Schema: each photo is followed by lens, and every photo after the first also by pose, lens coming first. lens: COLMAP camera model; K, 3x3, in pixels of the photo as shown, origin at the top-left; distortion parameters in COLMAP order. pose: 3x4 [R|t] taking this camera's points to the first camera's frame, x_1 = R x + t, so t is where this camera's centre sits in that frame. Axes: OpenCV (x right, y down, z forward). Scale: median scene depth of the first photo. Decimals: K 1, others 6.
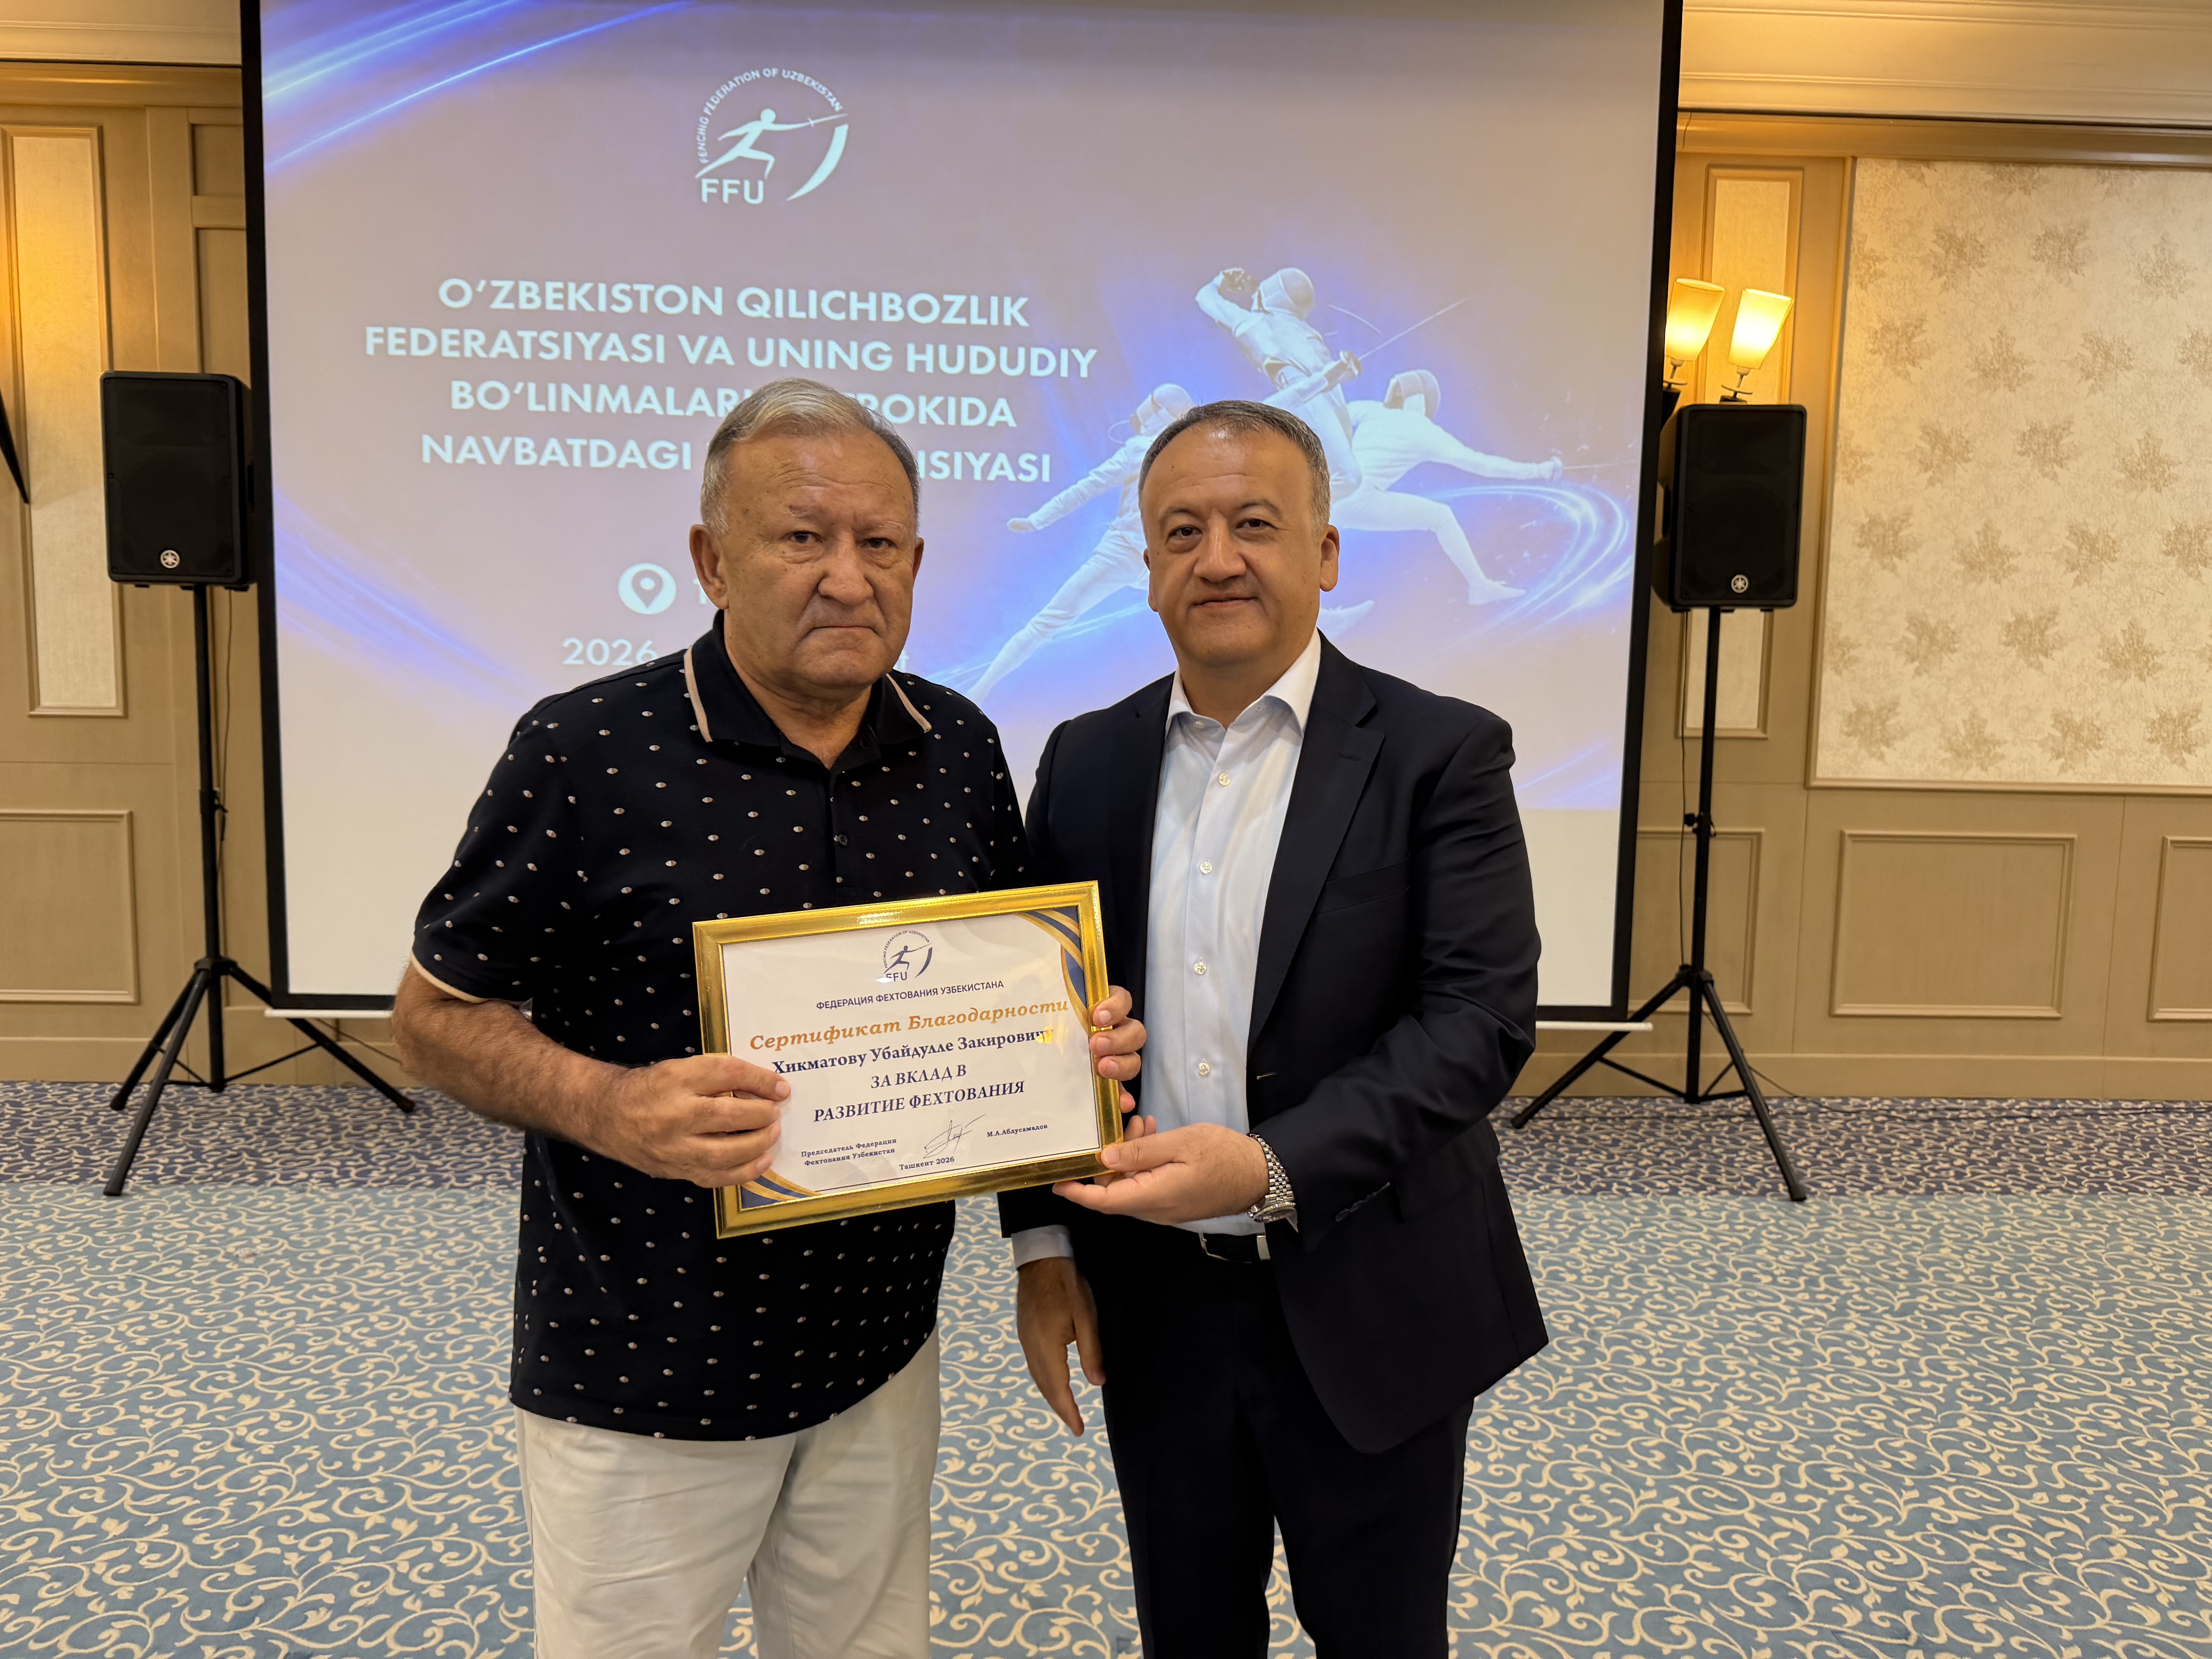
lens RADIAL K [[1534.8, 0, 1089.6], [0, 1534.8, 823.9], [0, 0, 1]] dist [0.011743, -0.022531]
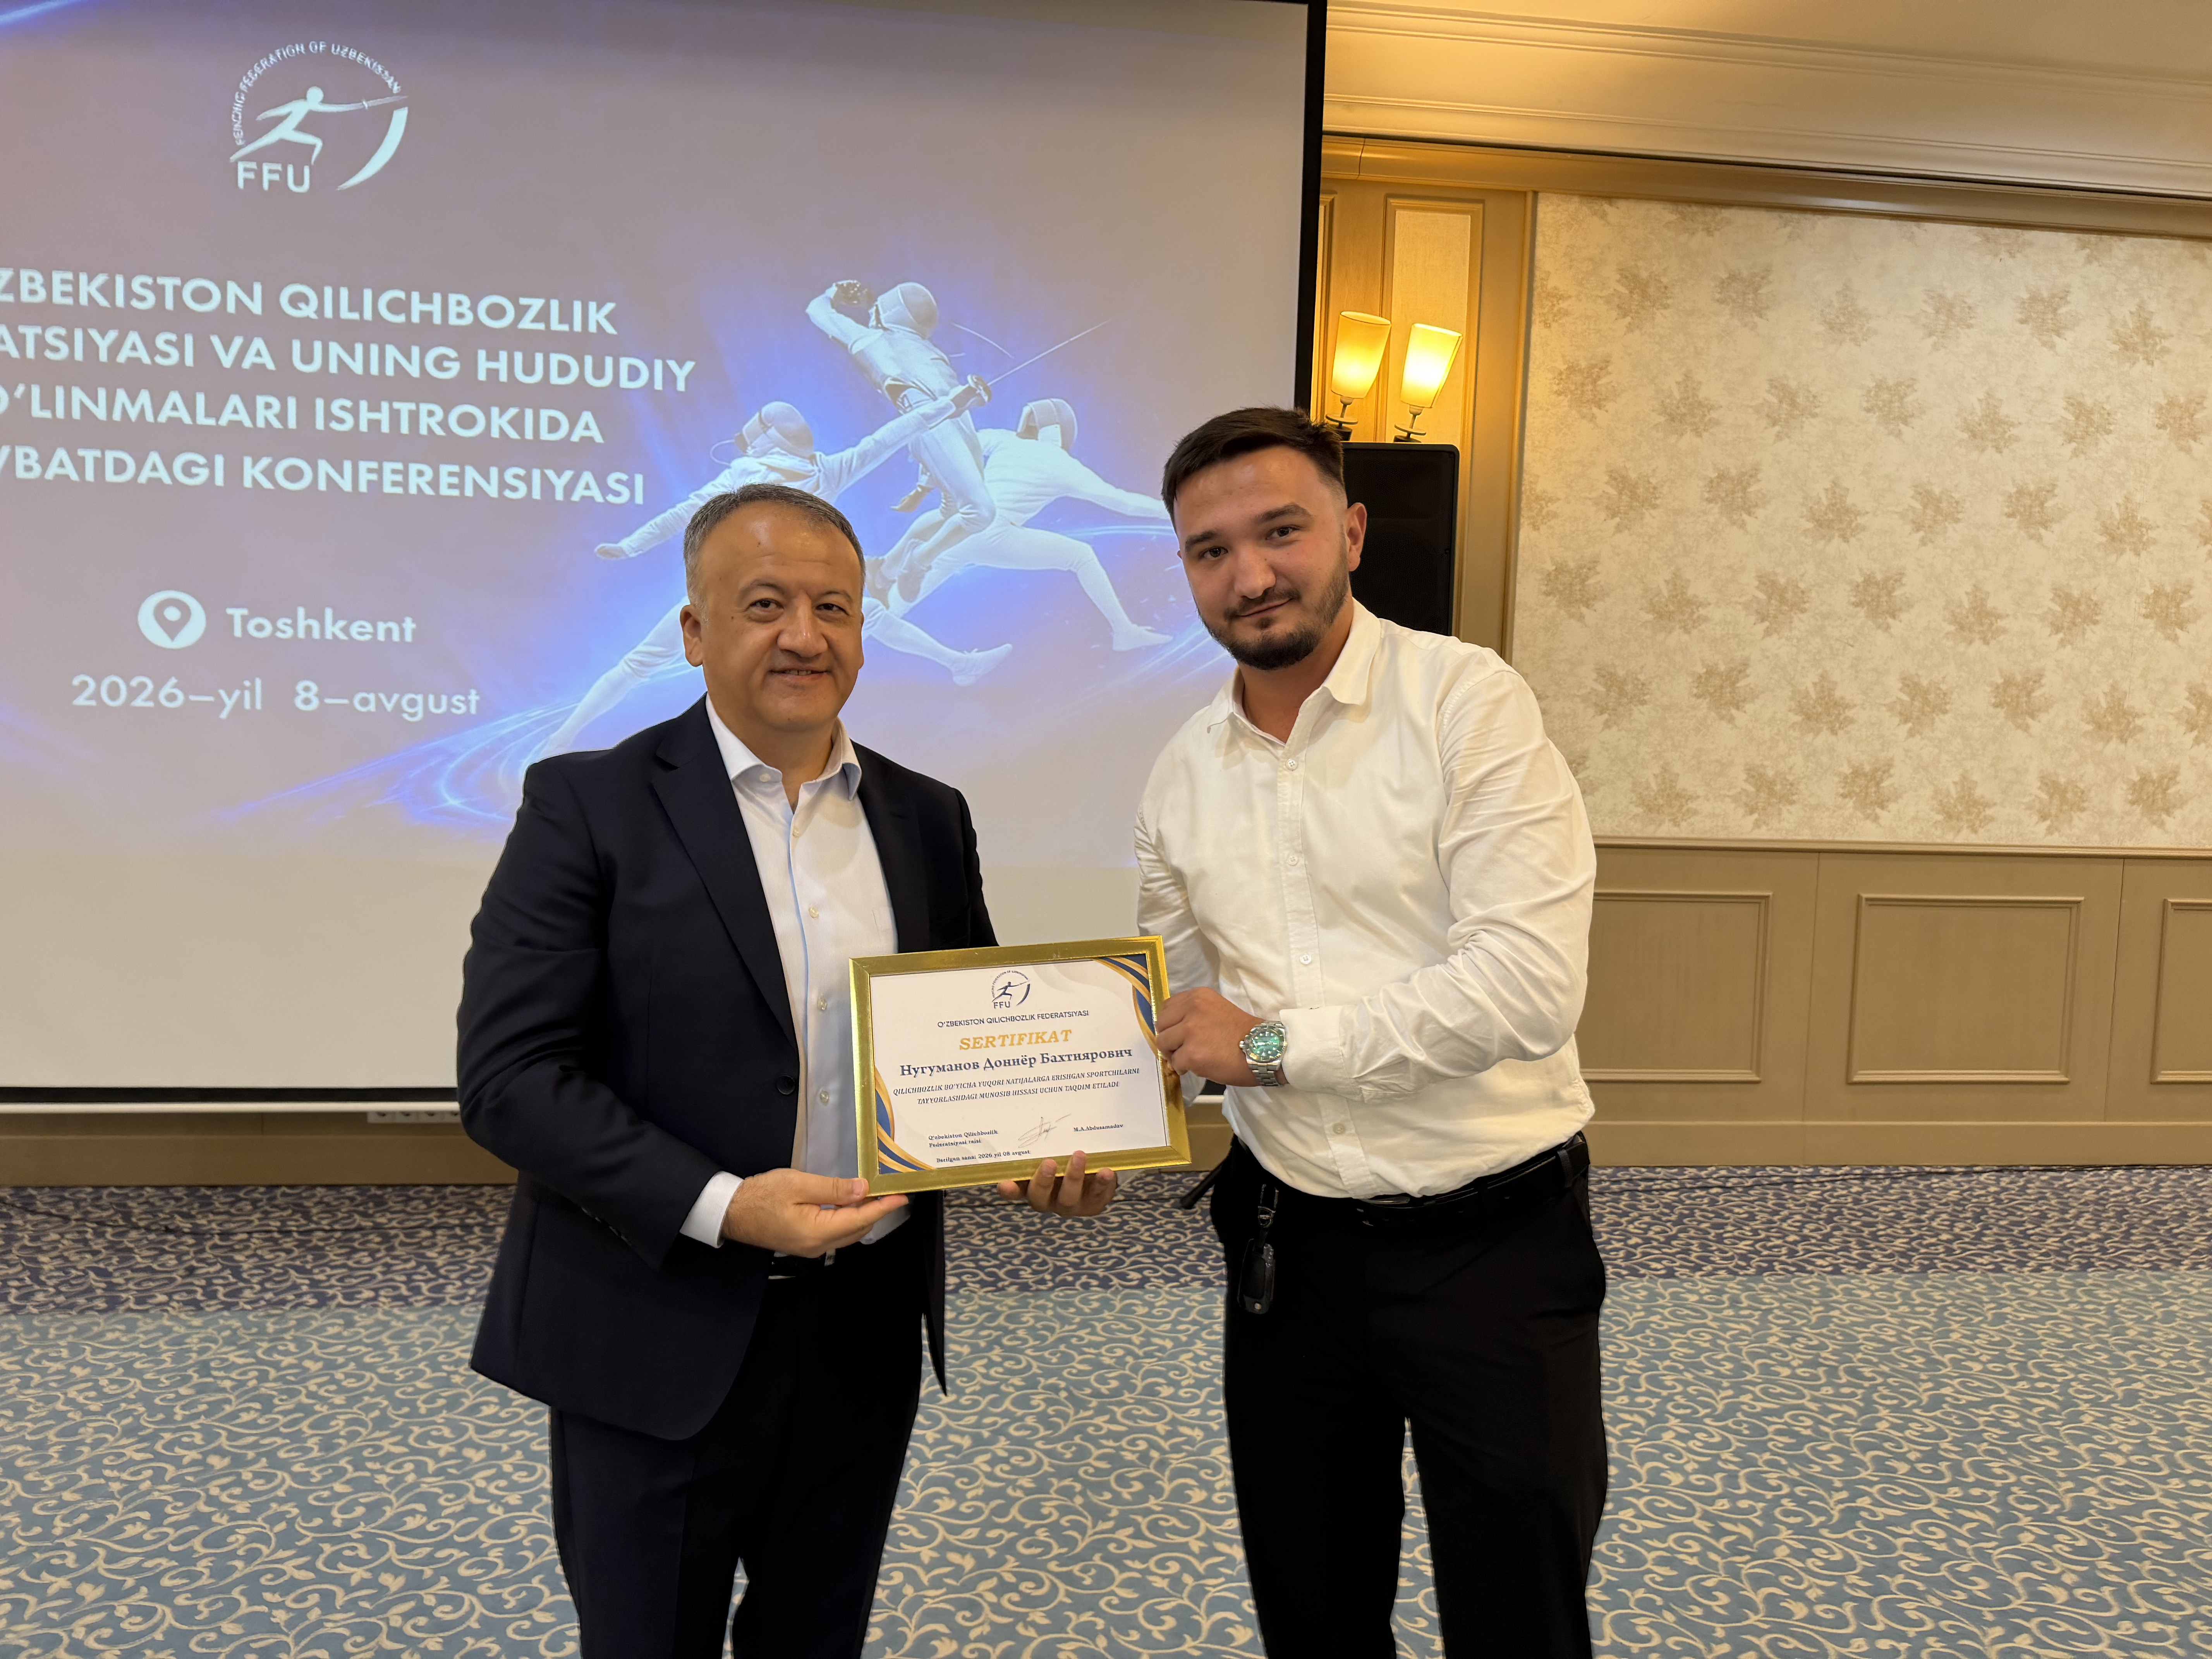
lens RADIAL K [[1534.8, 0, 1114.7], [0, 1534.8, 826.3], [0, 0, 1]] dist [0.011743, -0.022531]
pose [[0.996211, 0.001333, 0.086961, 0.170728], [0.000923, 0.999664, -0.025894, -0.011780], [-0.086966, 0.025876, 0.995875, 0.079737]]
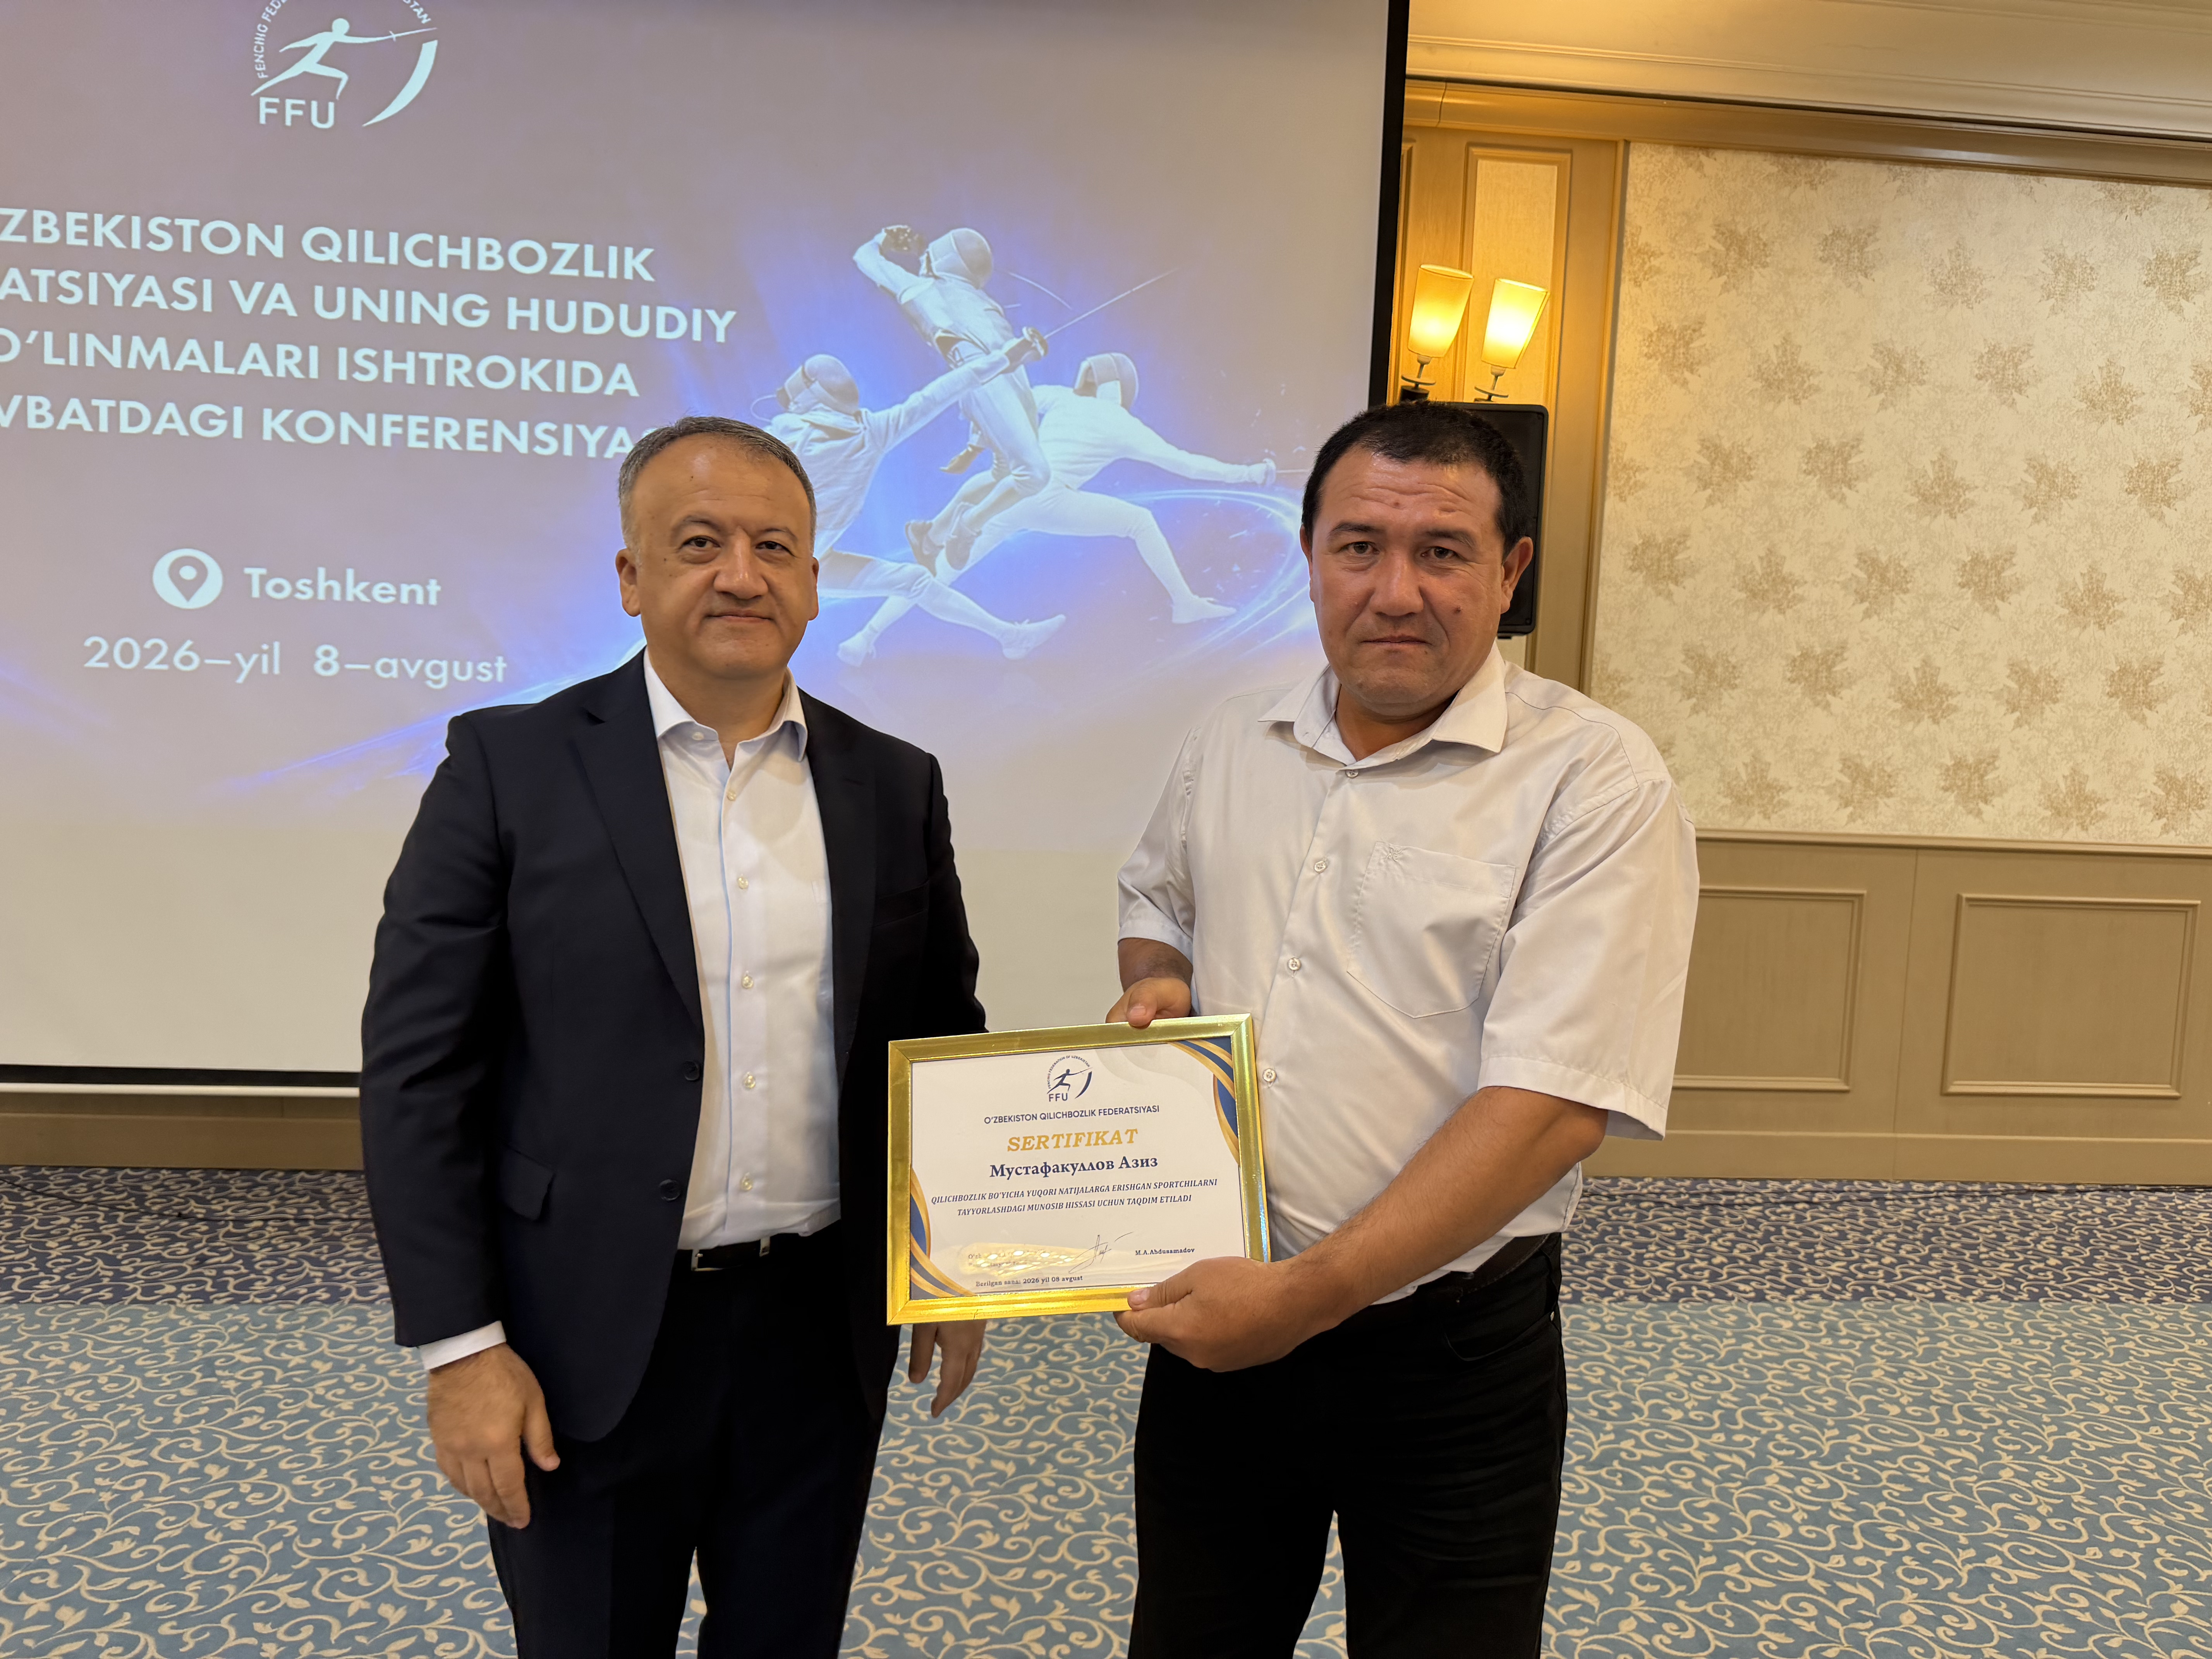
lens RADIAL K [[1534.8, 0, 1108.5], [0, 1534.8, 827.4], [0, 0, 1]] dist [0.011743, -0.022531]
pose [[0.998146, 0.014851, 0.059028, 0.163677], [-0.013909, 0.999770, -0.016348, -0.011013], [-0.059257, 0.015496, 0.998122, 0.134109]]
